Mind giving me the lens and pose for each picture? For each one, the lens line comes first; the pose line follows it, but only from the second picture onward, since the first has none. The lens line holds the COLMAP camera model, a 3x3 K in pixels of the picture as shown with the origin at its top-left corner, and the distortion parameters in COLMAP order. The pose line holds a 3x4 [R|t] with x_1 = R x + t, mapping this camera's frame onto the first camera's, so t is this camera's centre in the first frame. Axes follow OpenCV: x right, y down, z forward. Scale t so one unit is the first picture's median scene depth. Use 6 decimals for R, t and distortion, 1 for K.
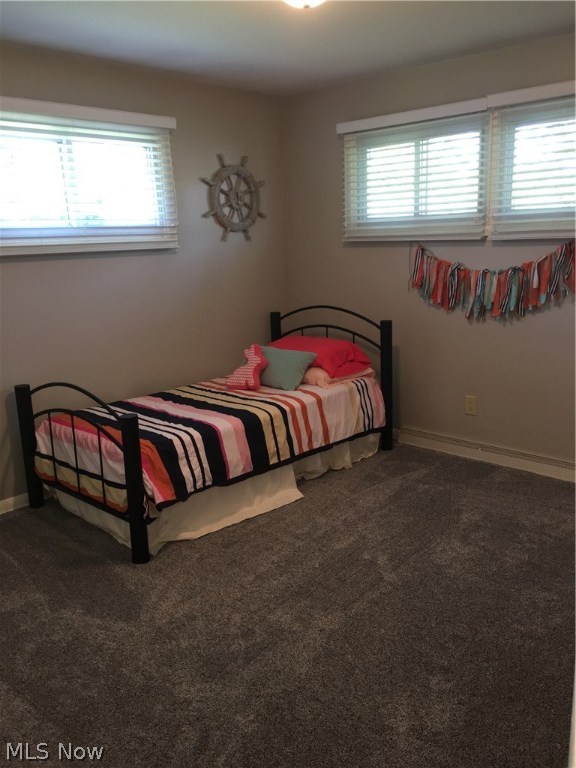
lens RADIAL K [[651.2, 0, 288.0], [0, 651.2, 384.0], [0, 0, 1]] dist [0.087915, -0.114506]
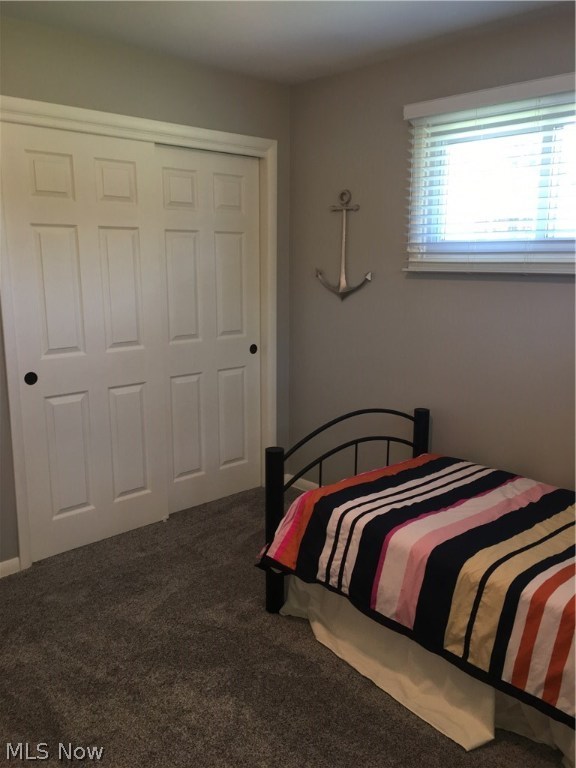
lens RADIAL K [[669.4, 0, 288.0], [0, 669.4, 384.0], [0, 0, 1]] dist [0.004342, 0.001946]
pose [[-0.077062, 0.231318, -0.969821, 0.528705], [-0.223028, 0.944066, 0.242896, -0.223007], [0.971761, 0.235015, -0.021161, 0.840211]]
